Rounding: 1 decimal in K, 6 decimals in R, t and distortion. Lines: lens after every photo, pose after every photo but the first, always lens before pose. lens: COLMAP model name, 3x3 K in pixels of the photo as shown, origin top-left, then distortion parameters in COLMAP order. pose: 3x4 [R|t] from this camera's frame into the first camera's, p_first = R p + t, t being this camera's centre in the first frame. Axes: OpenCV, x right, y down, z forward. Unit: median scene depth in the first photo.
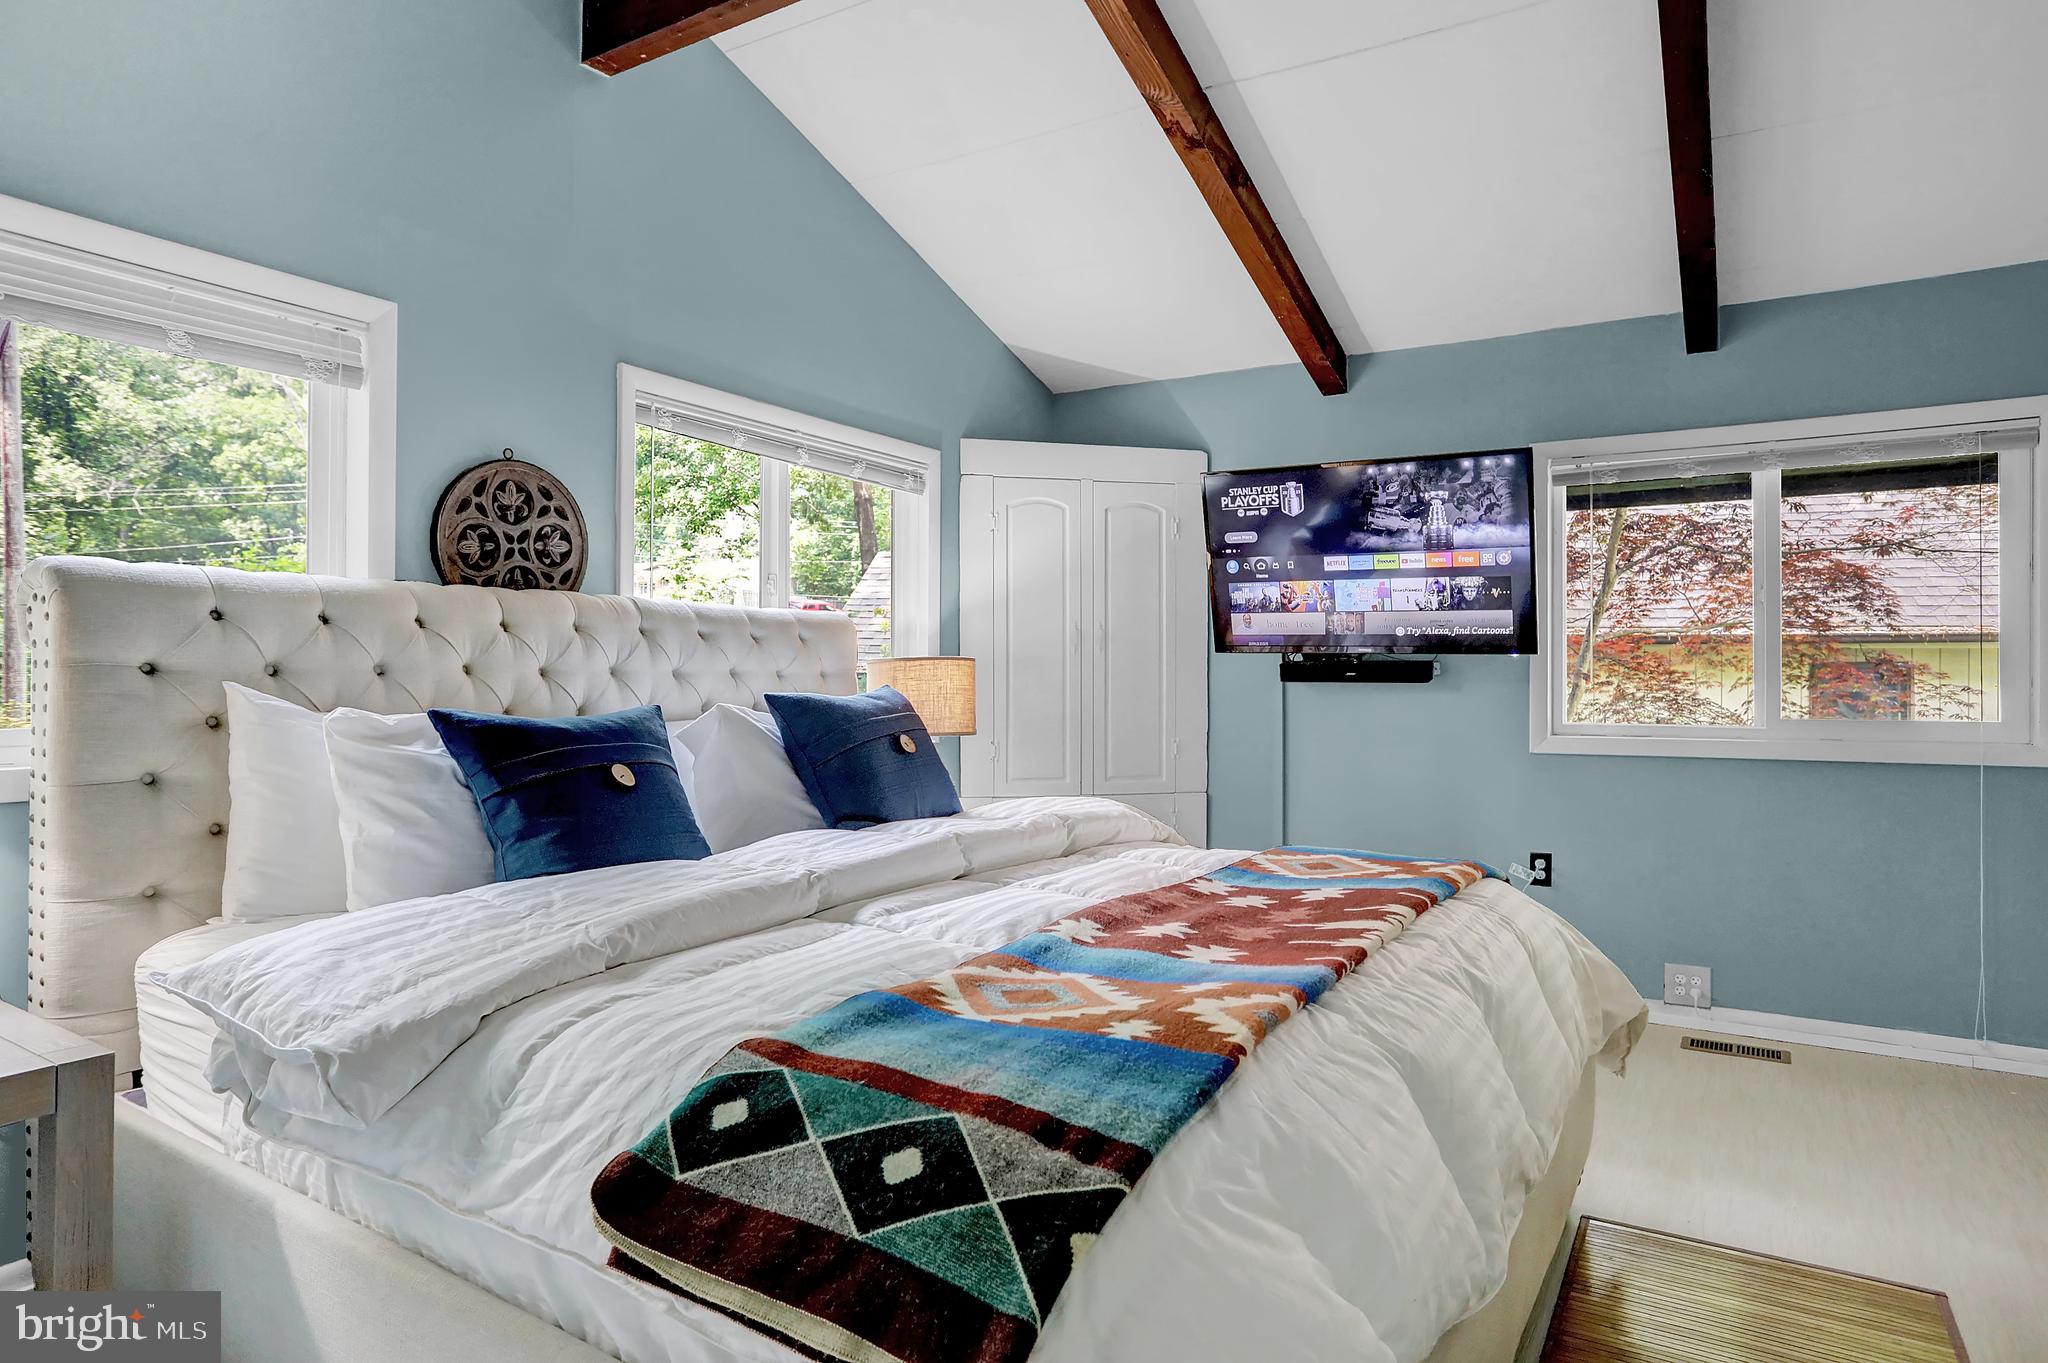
lens RADIAL K [[1169.5, 0, 1024.0], [0, 1169.5, 681.5], [0, 0, 1]] dist [-0.026461, -0.000226]
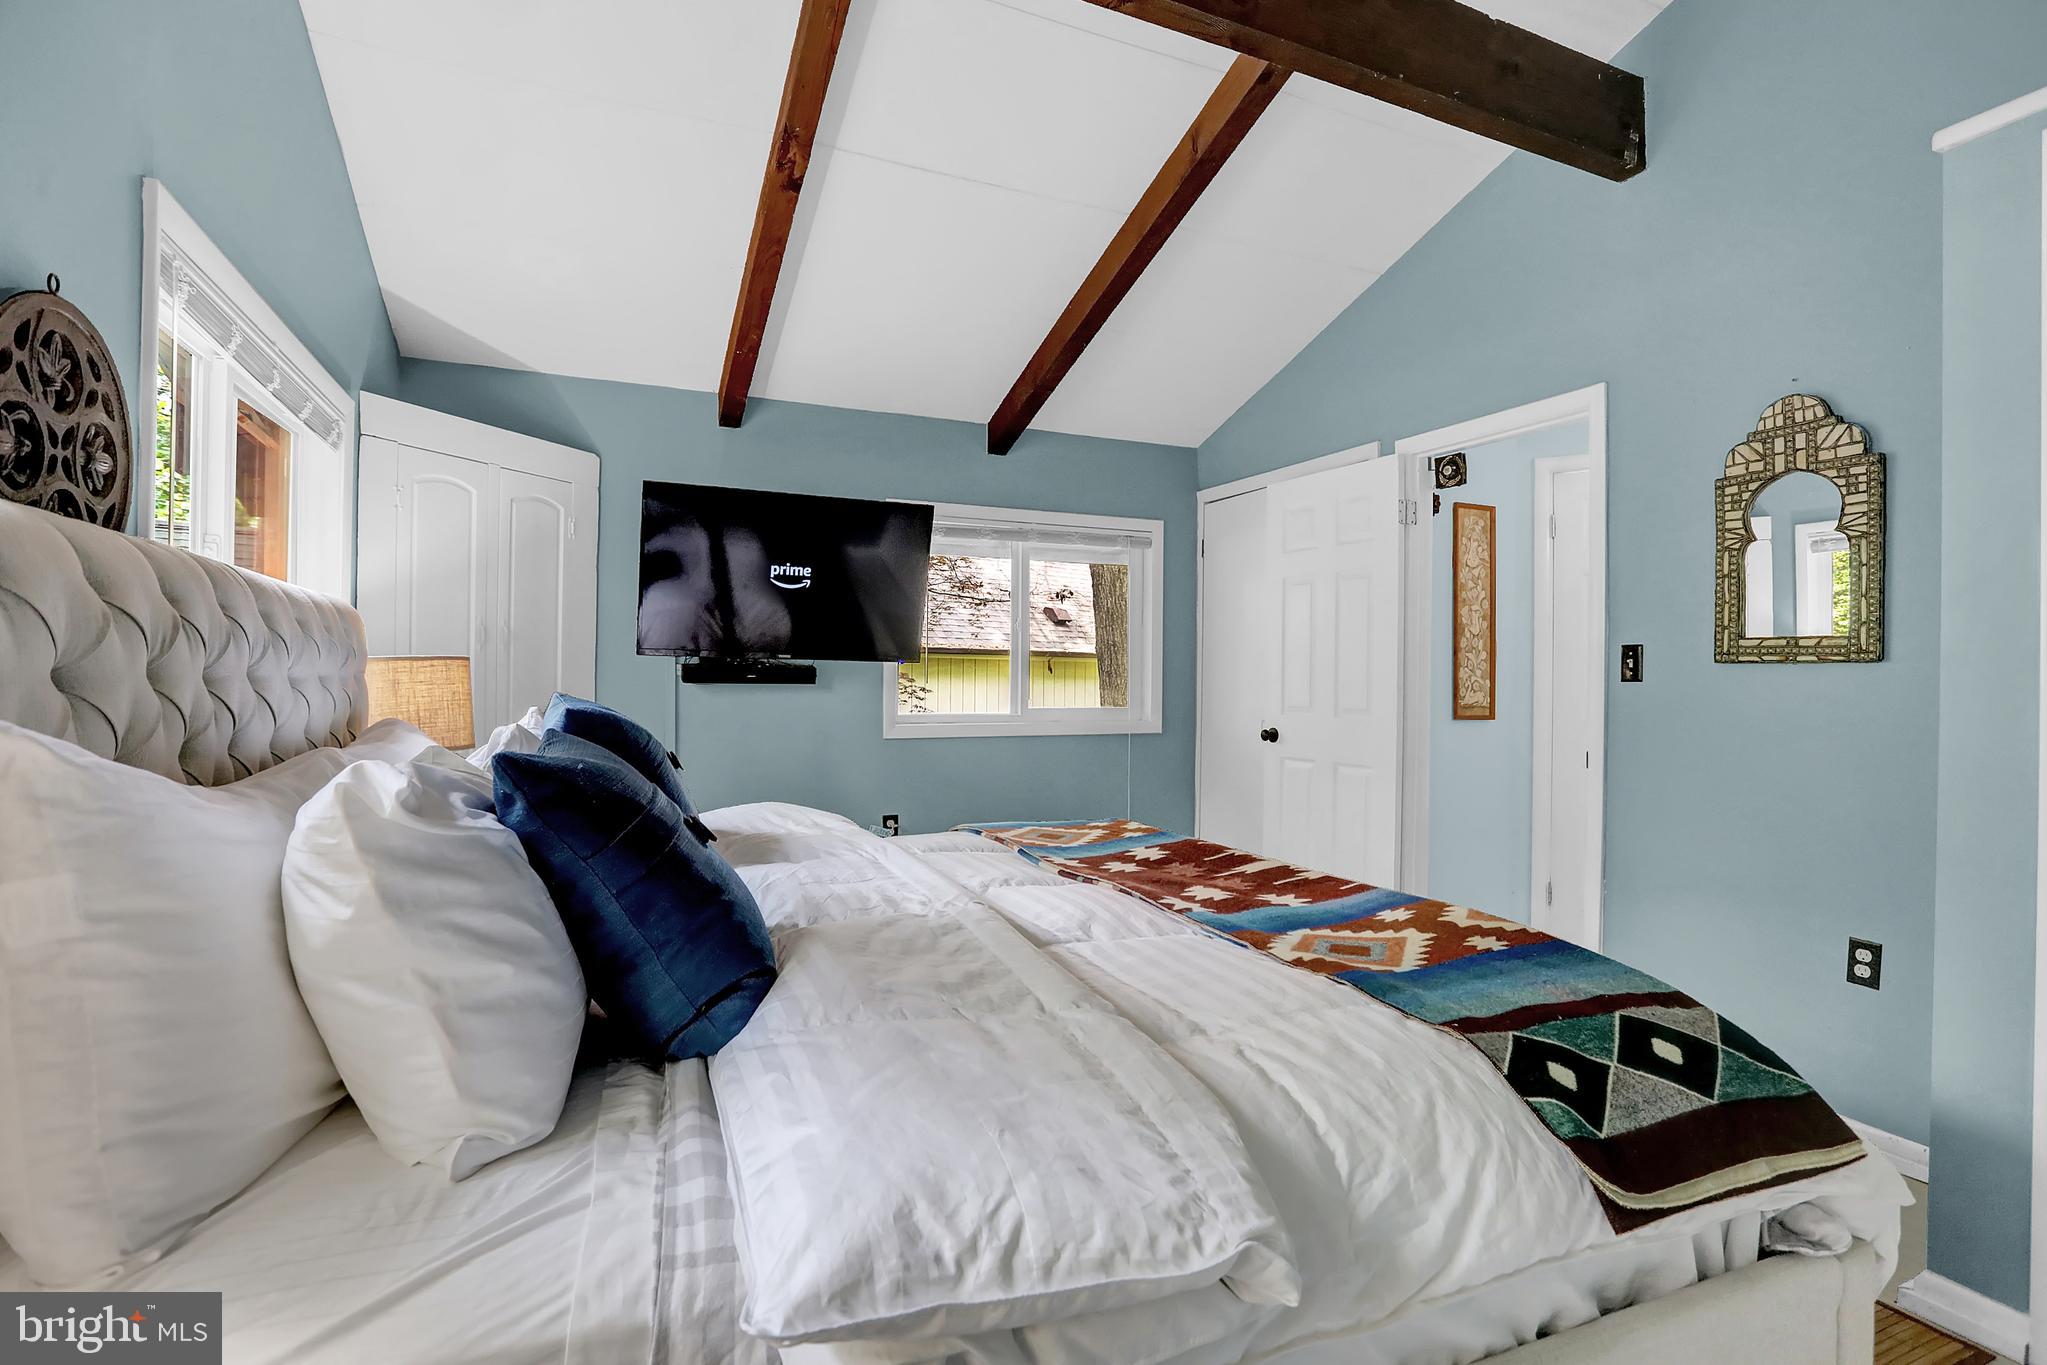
lens RADIAL K [[984.5, 0, 1031.6], [0, 984.5, 672.7], [0, 0, 1]] dist [-0.059210, 0.024047]
pose [[0.565388, 0.005386, 0.824807, -0.542758], [-0.004647, 0.999984, -0.003344, -0.011758], [-0.824812, -0.001942, 0.565404, 0.356683]]
